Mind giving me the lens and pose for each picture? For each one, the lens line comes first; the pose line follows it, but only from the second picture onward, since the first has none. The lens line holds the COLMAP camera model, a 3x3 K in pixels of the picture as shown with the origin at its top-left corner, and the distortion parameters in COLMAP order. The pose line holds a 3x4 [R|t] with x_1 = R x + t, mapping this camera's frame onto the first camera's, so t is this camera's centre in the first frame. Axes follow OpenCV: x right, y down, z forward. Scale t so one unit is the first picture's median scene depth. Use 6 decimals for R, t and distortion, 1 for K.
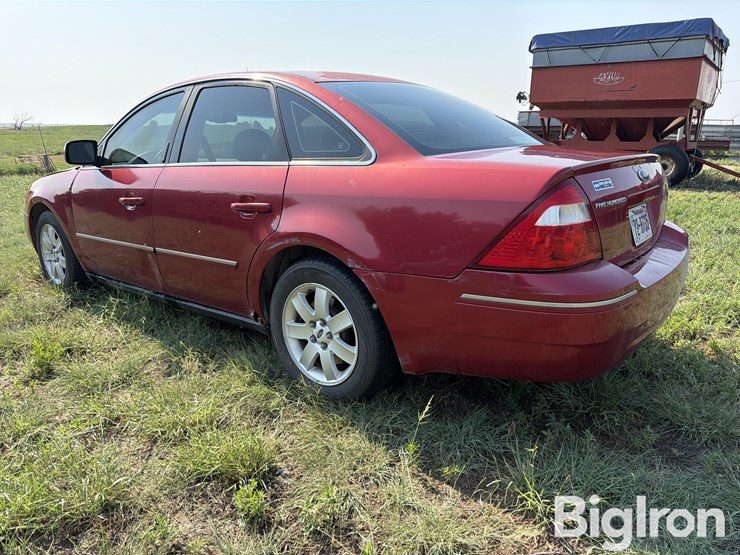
lens RADIAL K [[515.4, 0, 368.3], [0, 515.4, 286.5], [0, 0, 1]] dist [0.045747, -0.002240]
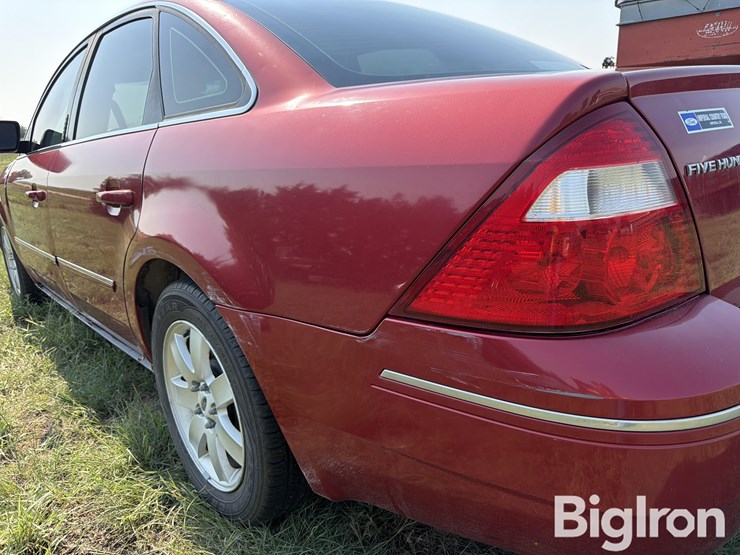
lens RADIAL K [[528.2, 0, 374.9], [0, 528.2, 279.8], [0, 0, 1]] dist [0.008714, 0.000329]
pose [[0.989756, -0.004502, -0.142700, 0.201999], [0.004805, 0.999987, 0.001782, -0.055790], [0.142691, -0.002449, 0.989764, 0.442104]]
